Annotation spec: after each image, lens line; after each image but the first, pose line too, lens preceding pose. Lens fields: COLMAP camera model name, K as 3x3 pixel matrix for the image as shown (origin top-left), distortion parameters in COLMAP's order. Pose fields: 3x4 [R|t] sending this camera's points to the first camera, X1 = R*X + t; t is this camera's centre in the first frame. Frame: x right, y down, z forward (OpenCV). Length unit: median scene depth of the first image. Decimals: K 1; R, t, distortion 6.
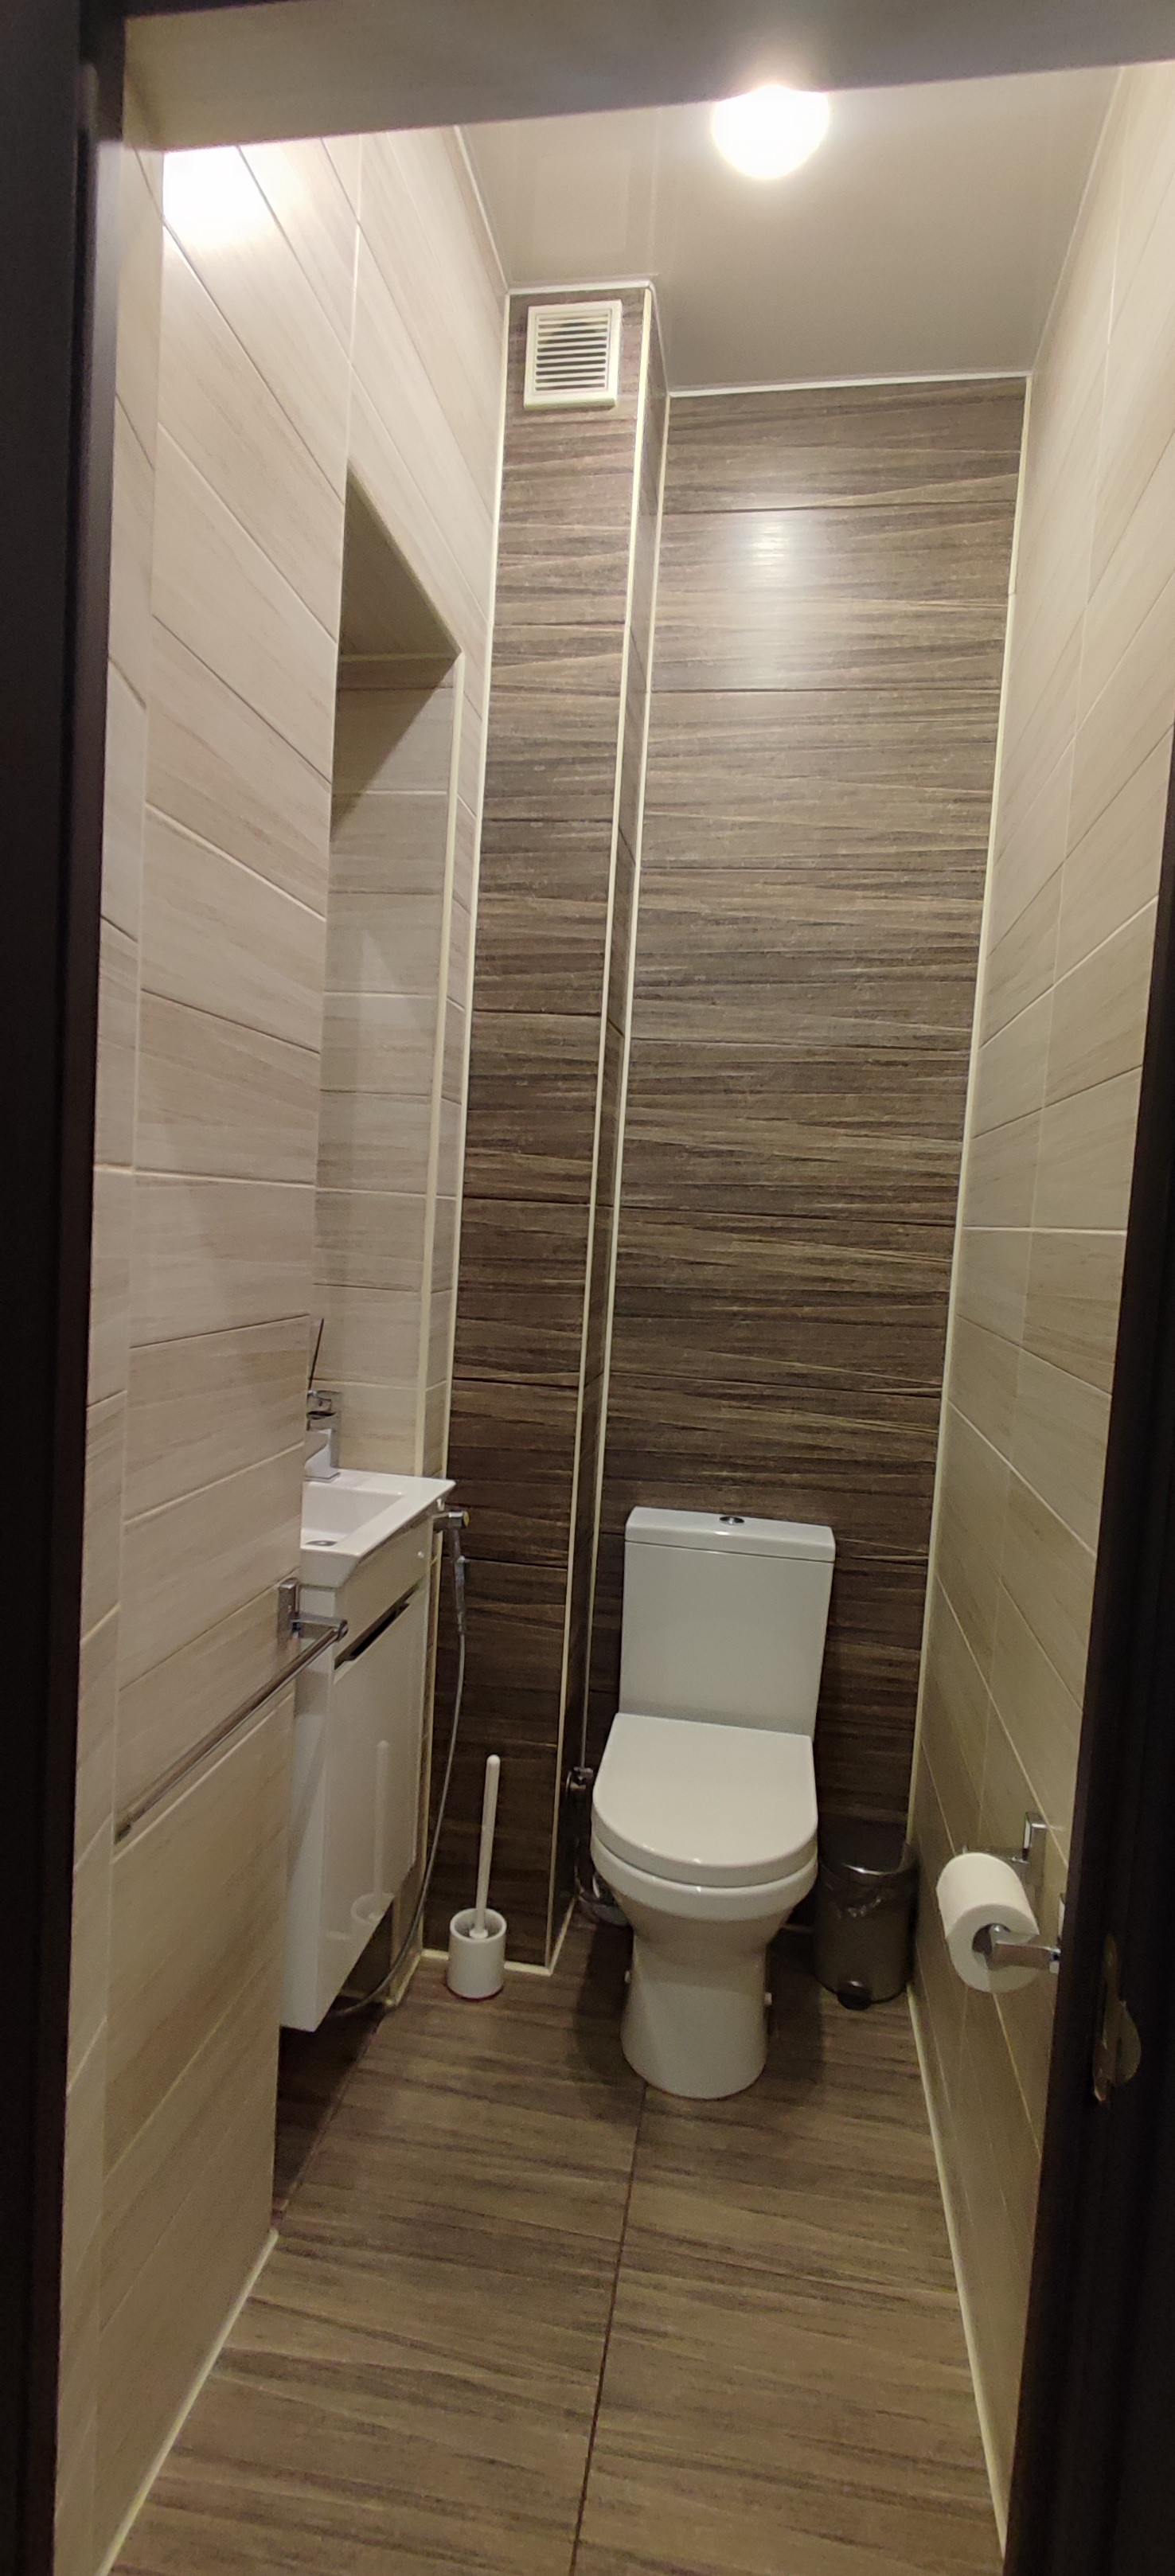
lens RADIAL K [[1216.0, 0, 579.4], [0, 1216.0, 1275.8], [0, 0, 1]] dist [0.001717, -0.001481]
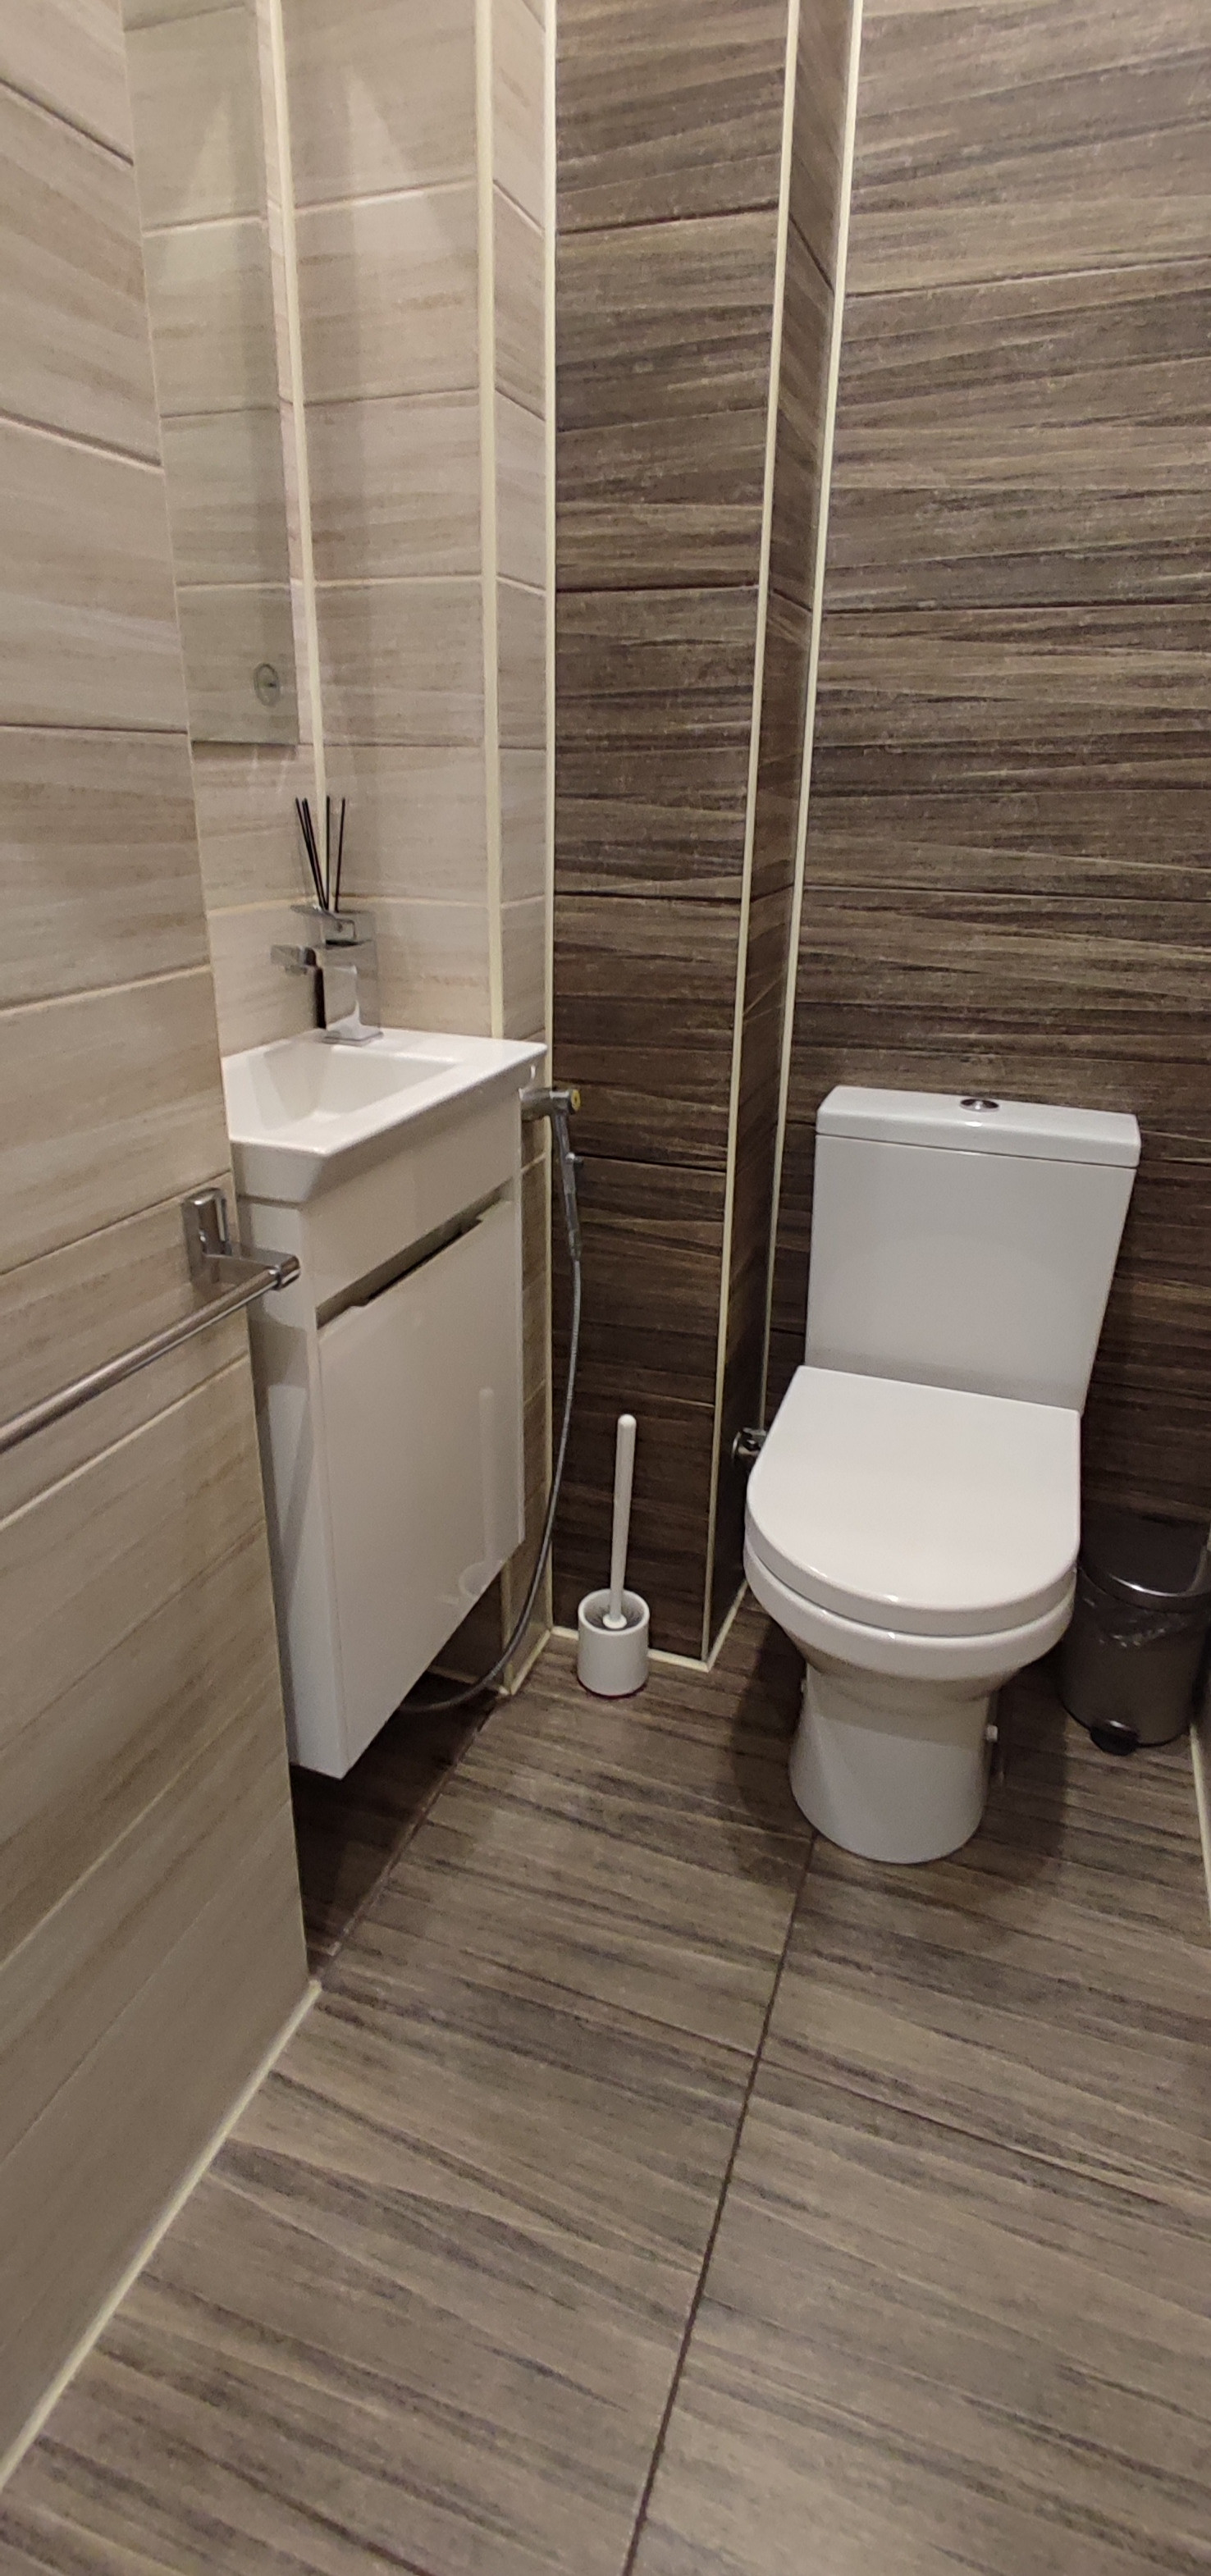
lens RADIAL K [[1294.0, 0, 583.4], [0, 1294.0, 1231.0], [0, 0, 1]] dist [-0.000184, -0.000429]
pose [[0.981161, 0.022114, -0.191920, 0.054495], [0.034092, 0.958017, 0.284677, 0.062968], [0.190158, -0.285857, 0.939215, 0.294222]]
